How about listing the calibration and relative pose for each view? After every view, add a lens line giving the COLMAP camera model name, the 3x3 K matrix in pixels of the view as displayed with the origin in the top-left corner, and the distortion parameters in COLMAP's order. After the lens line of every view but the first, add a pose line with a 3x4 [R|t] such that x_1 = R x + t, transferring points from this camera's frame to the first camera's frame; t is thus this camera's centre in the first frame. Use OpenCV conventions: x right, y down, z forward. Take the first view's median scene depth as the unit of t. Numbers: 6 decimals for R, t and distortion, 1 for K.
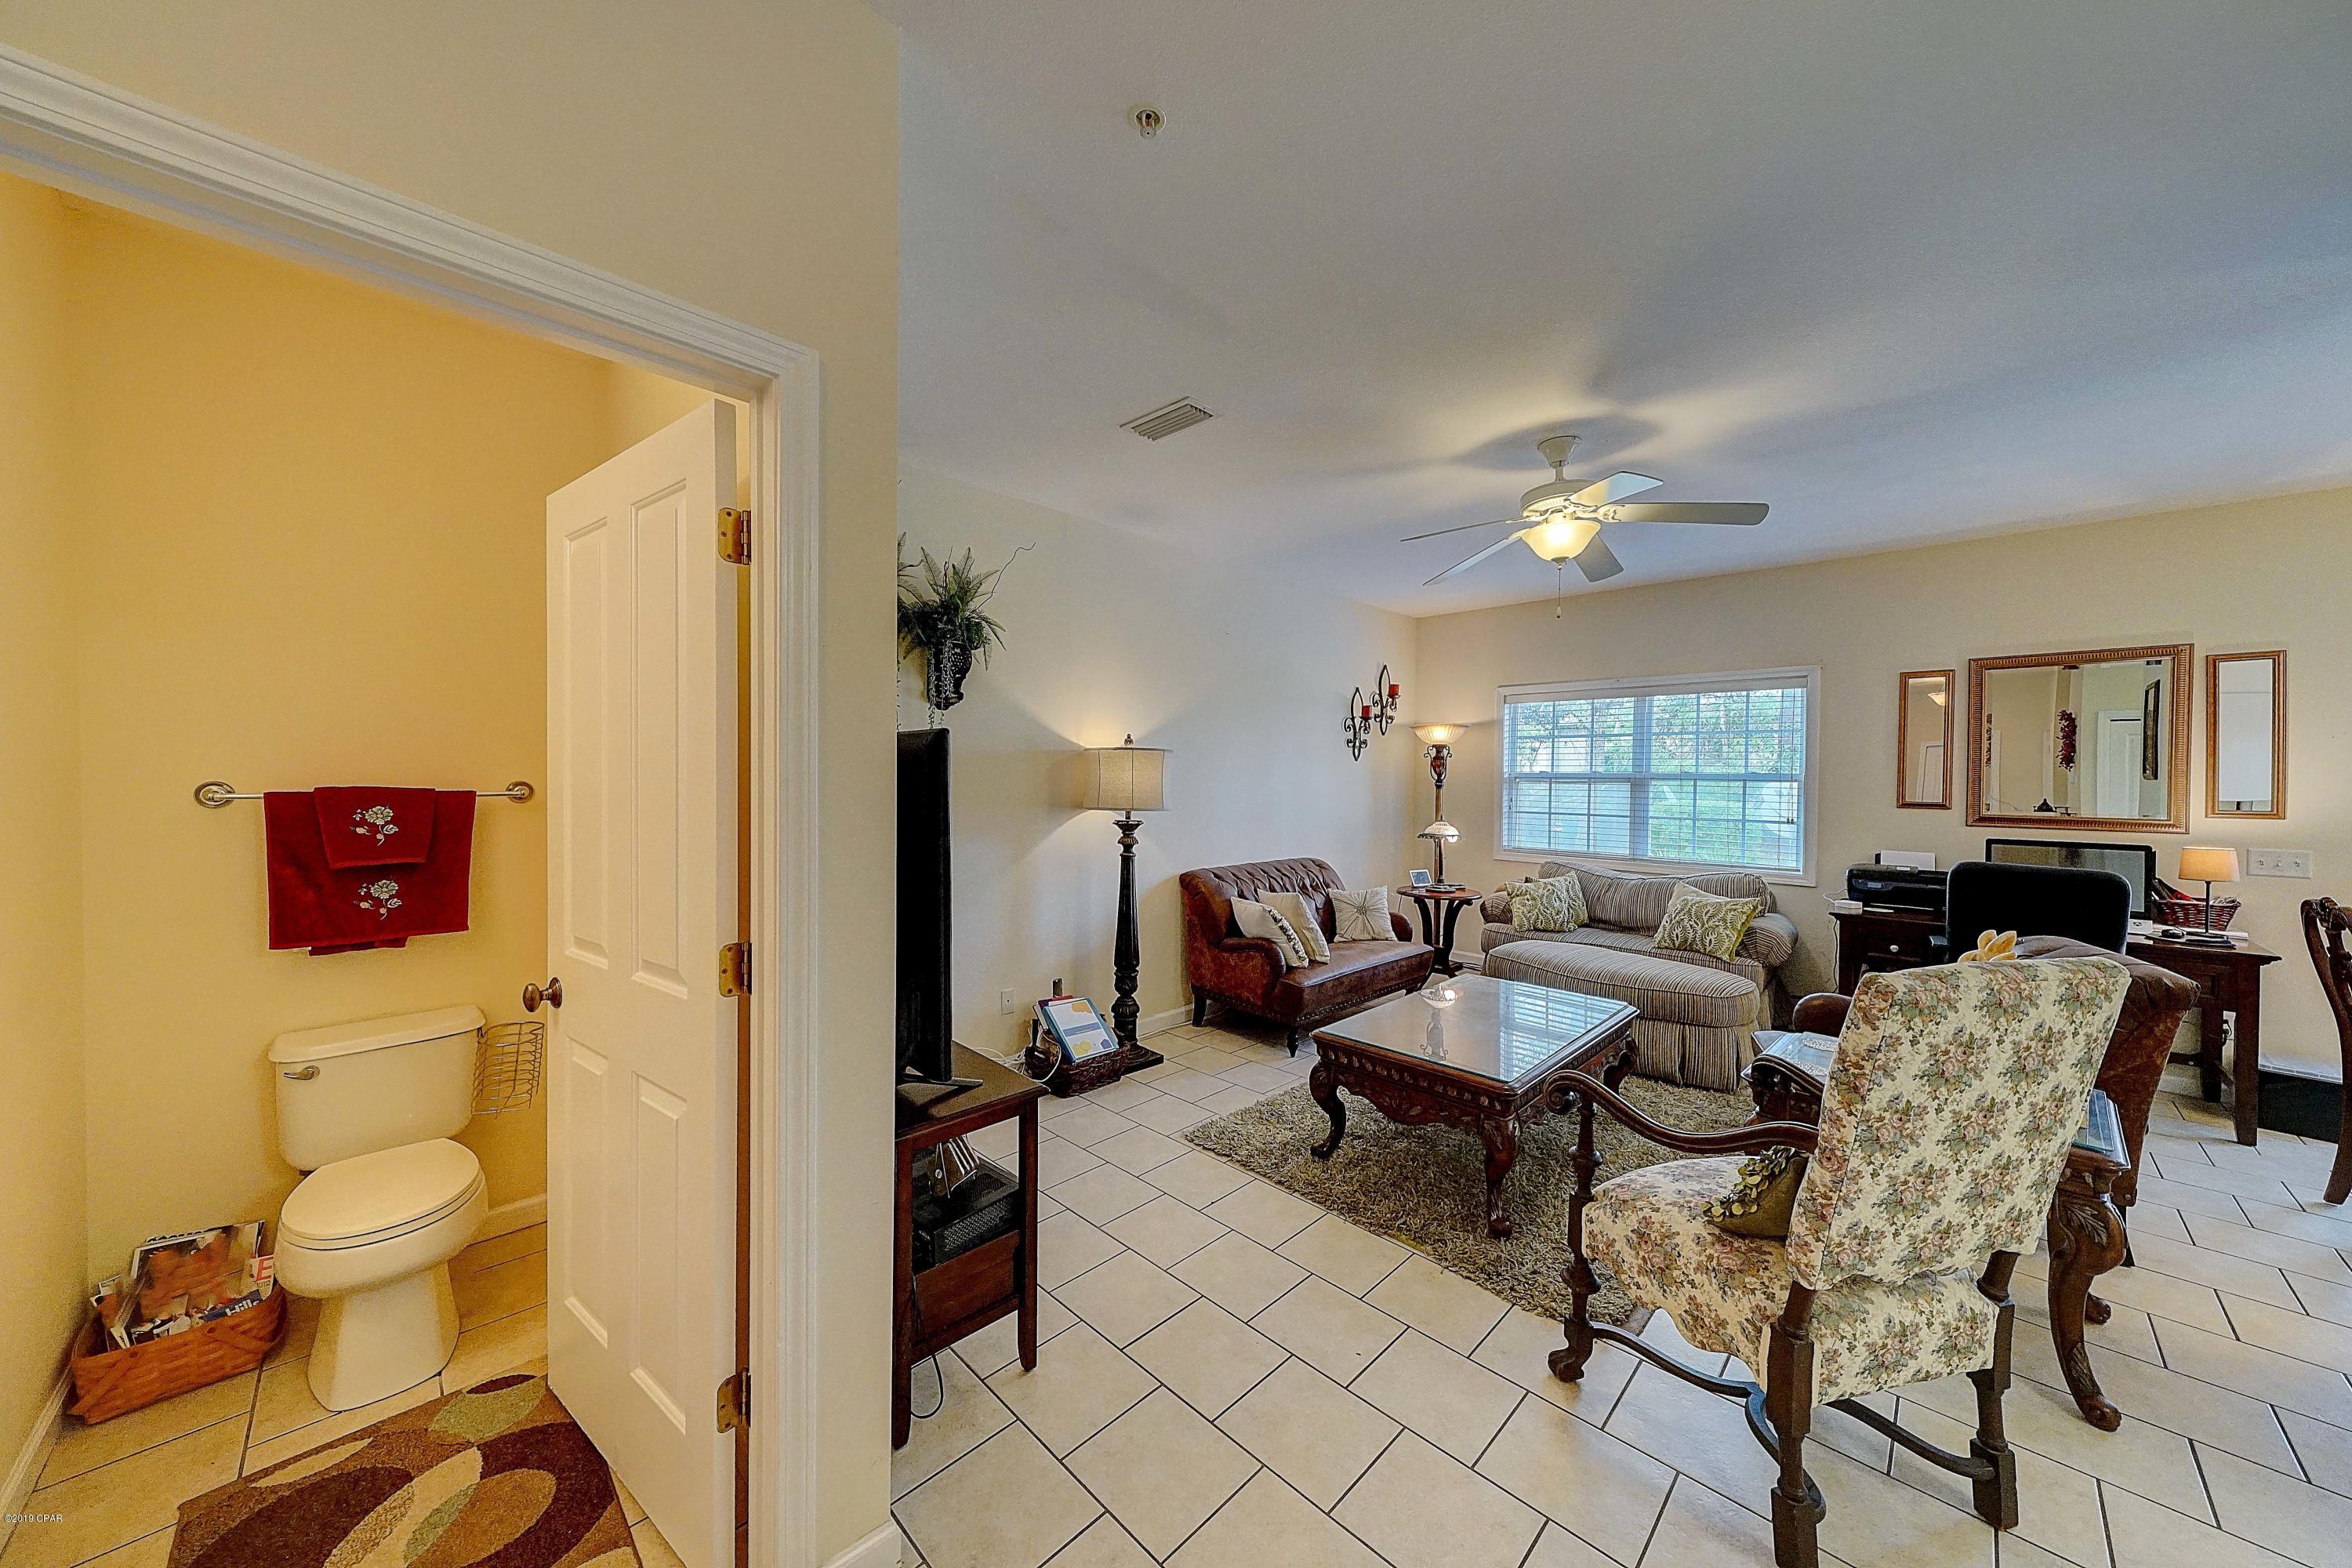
lens RADIAL K [[799.6, 0, 1160.0], [0, 799.6, 782.9], [0, 0, 1]] dist [0.001142, -0.000403]
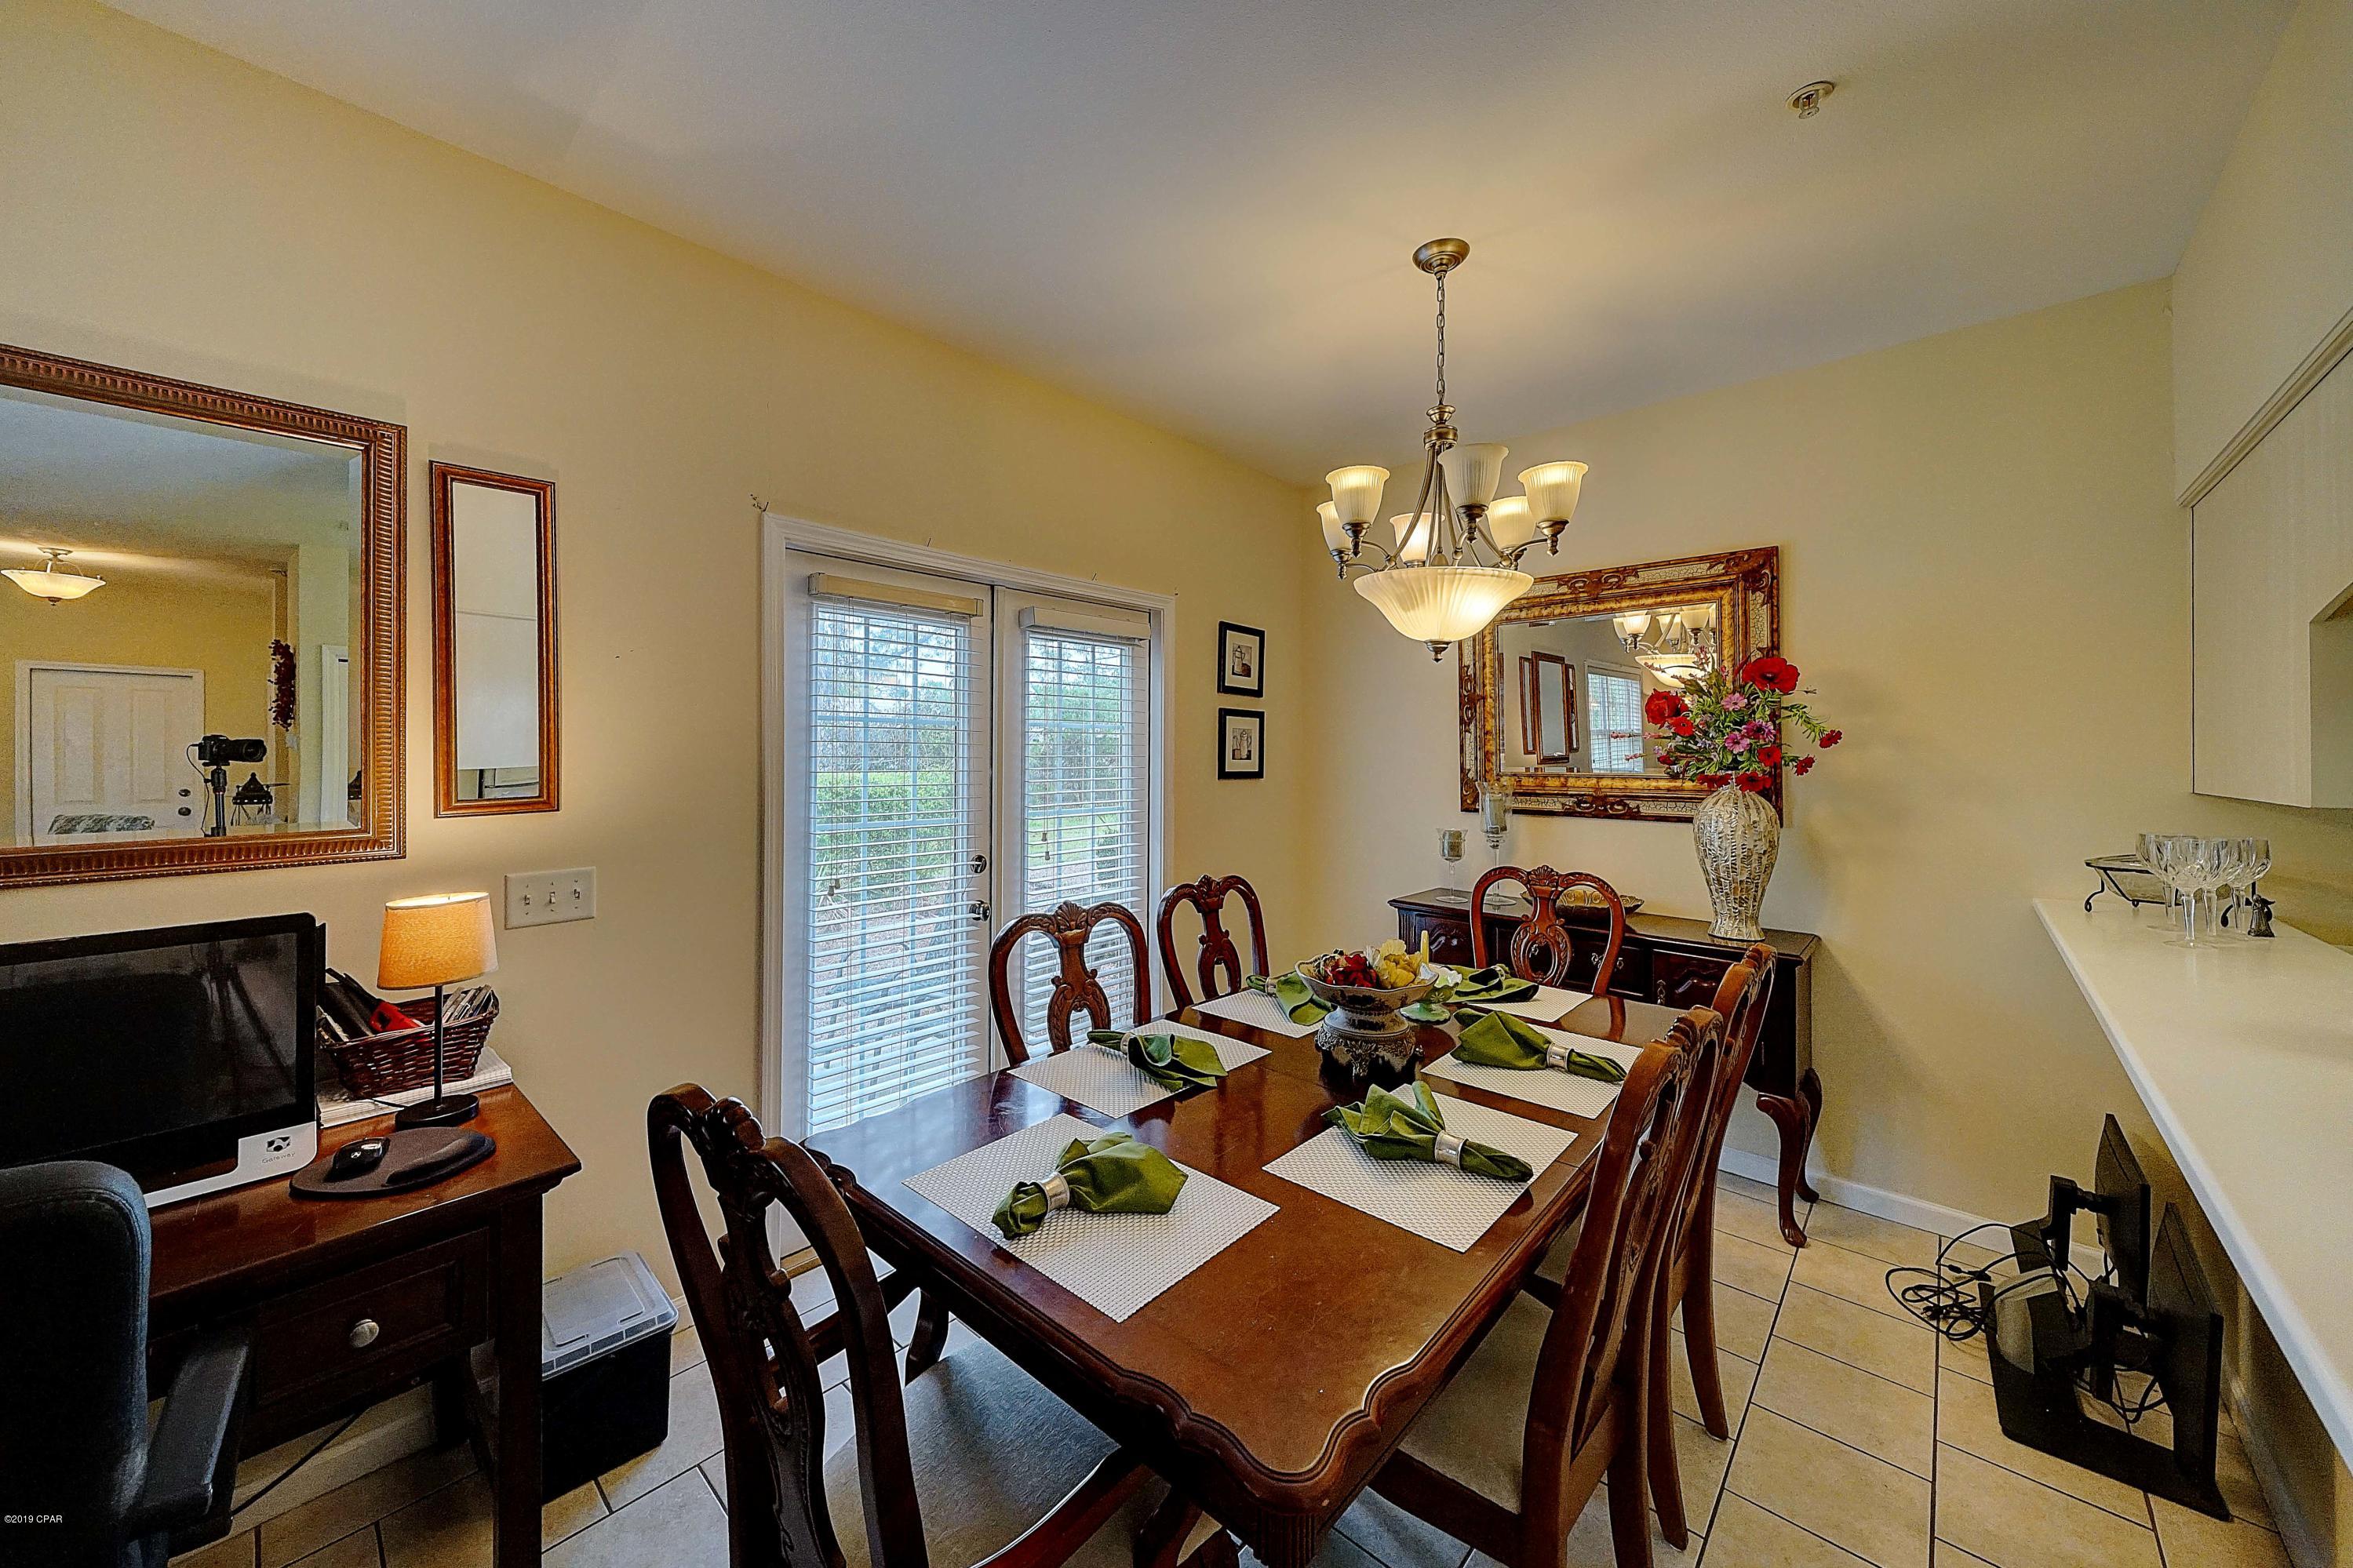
lens RADIAL K [[836.8, 0, 1166.9], [0, 836.8, 748.0], [0, 0, 1]] dist [0.002113, 0.000022]
pose [[-0.052316, -0.007620, 0.998602, 0.883281], [0.009378, 0.999923, 0.008121, 0.004872], [-0.998587, 0.009790, -0.052241, 0.664314]]
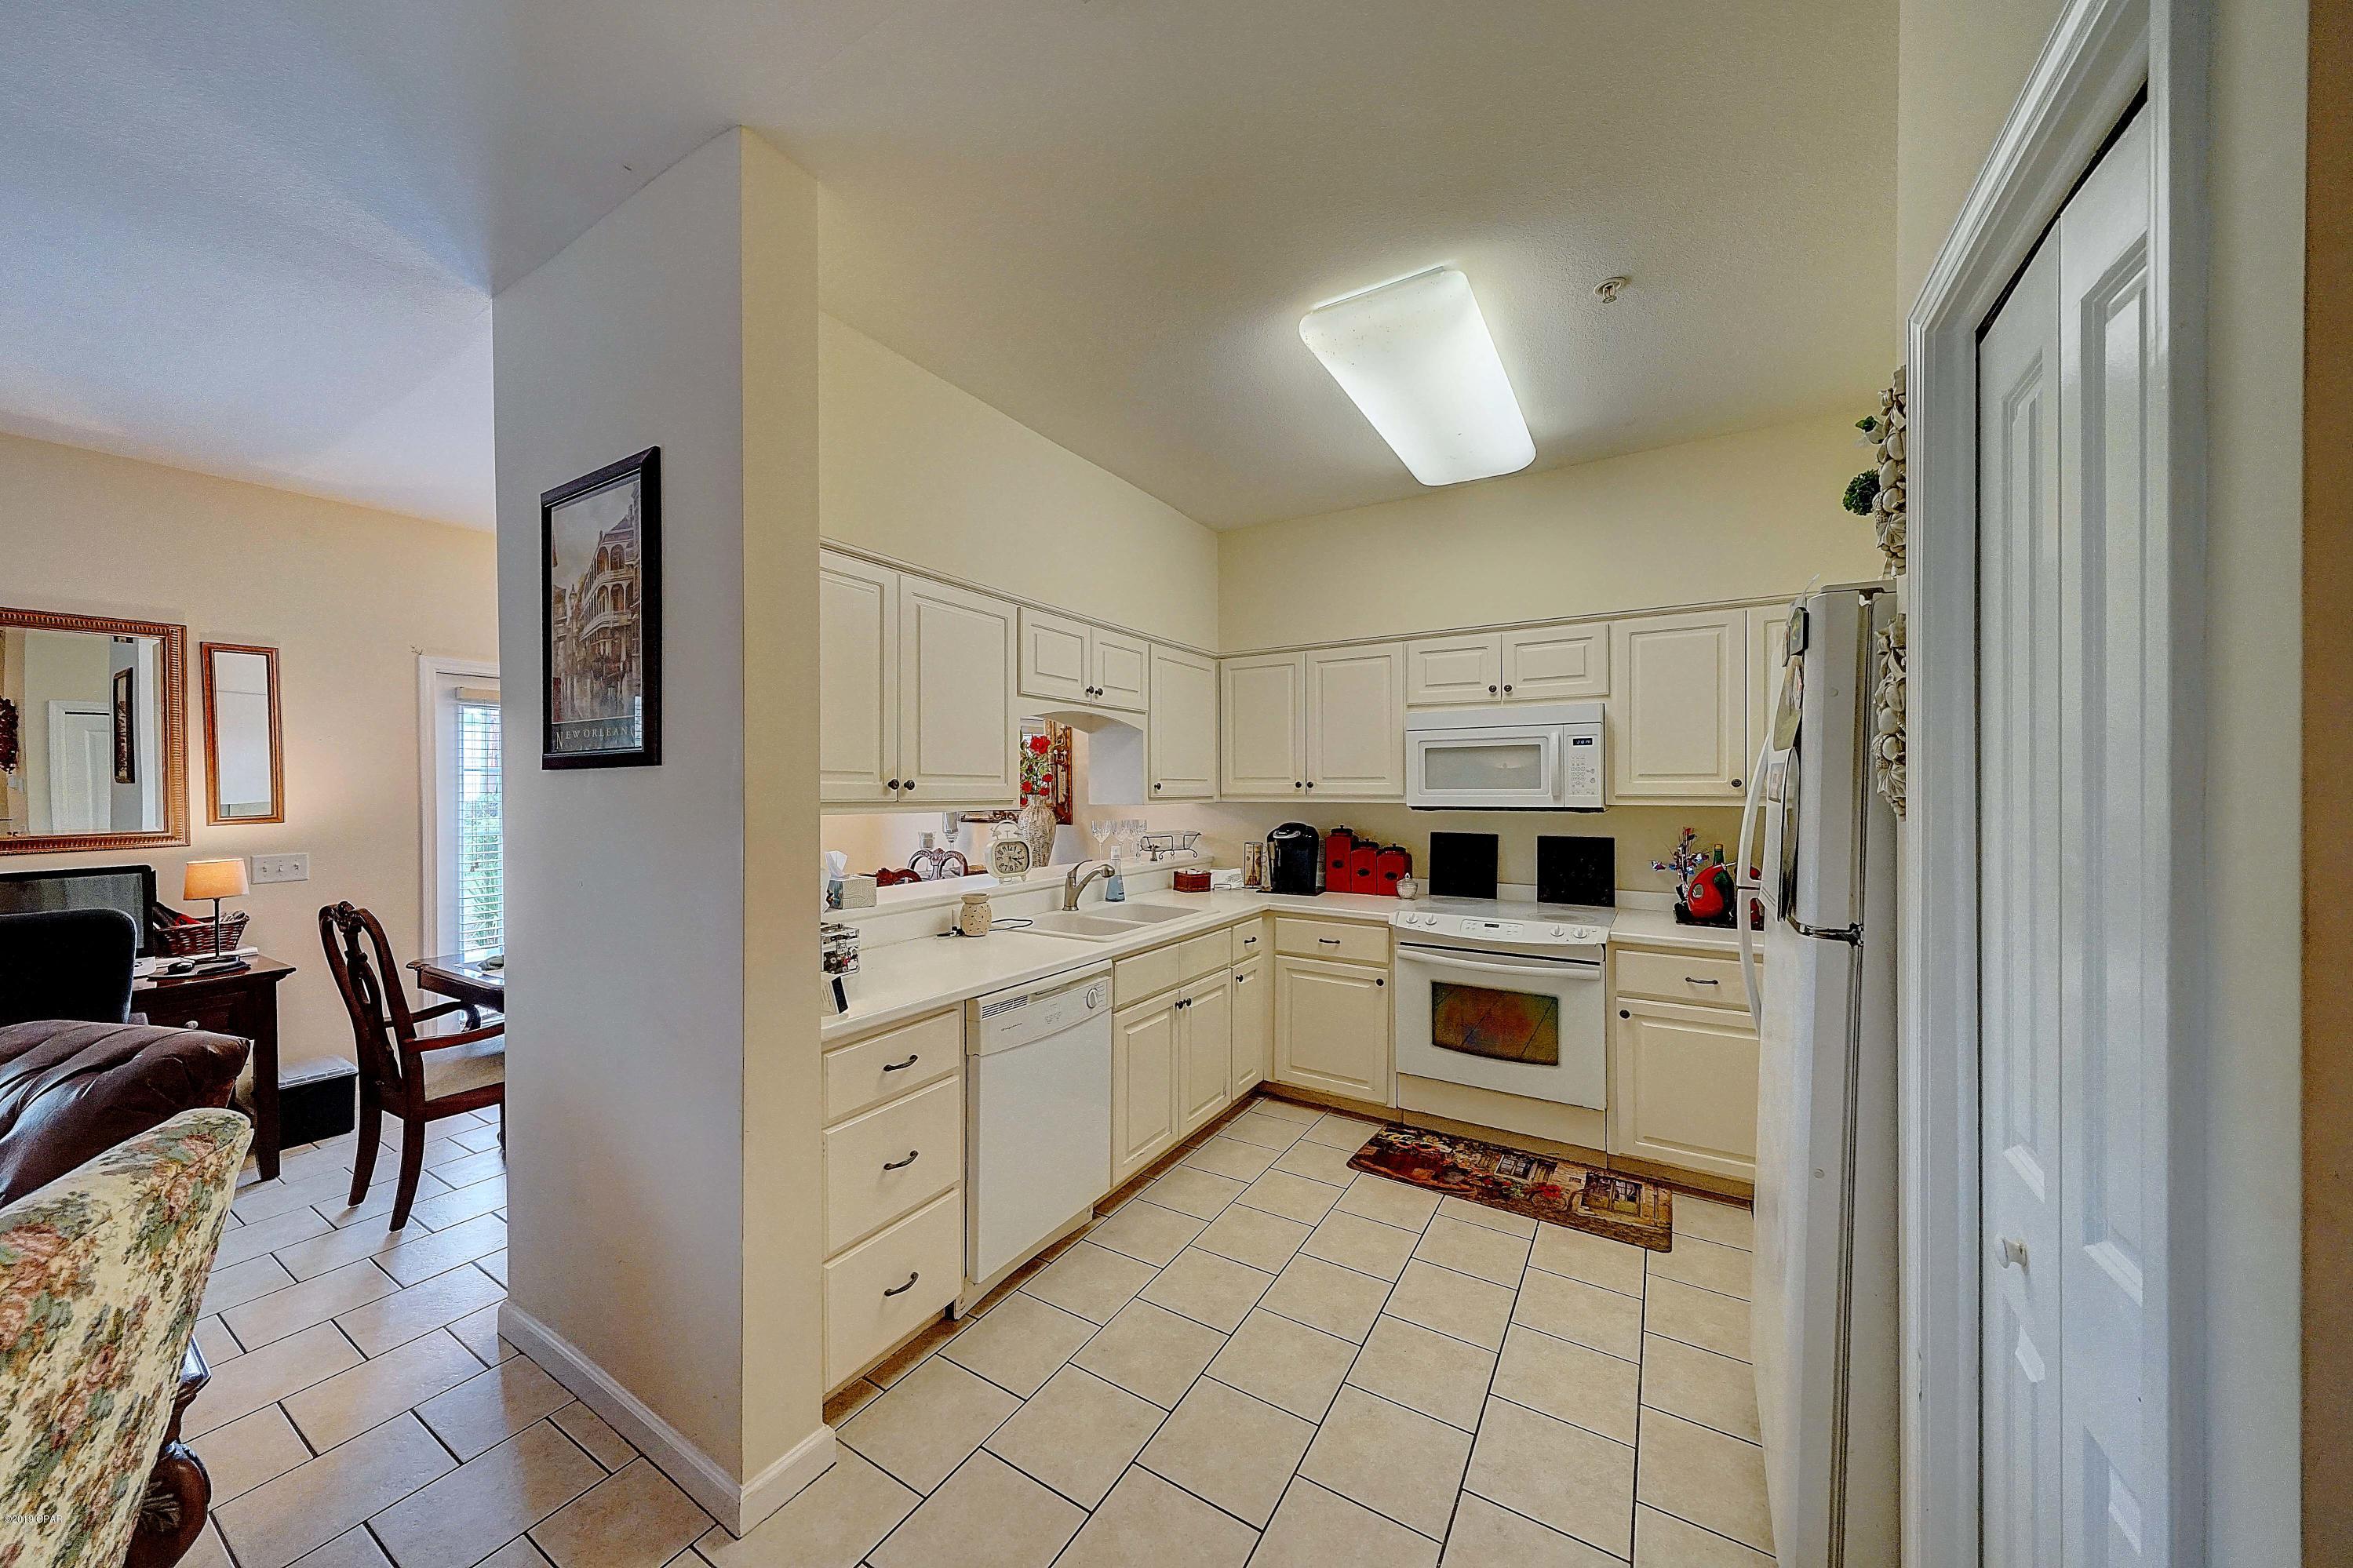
lens RADIAL K [[799.9, 0, 1170.0], [0, 799.9, 787.2], [0, 0, 1]] dist [0.001142, -0.000403]
pose [[-0.248198, -0.016231, 0.968573, 0.204840], [0.014919, 0.999677, 0.020575, -0.001445], [-0.968595, 0.019557, -0.247875, 0.205974]]
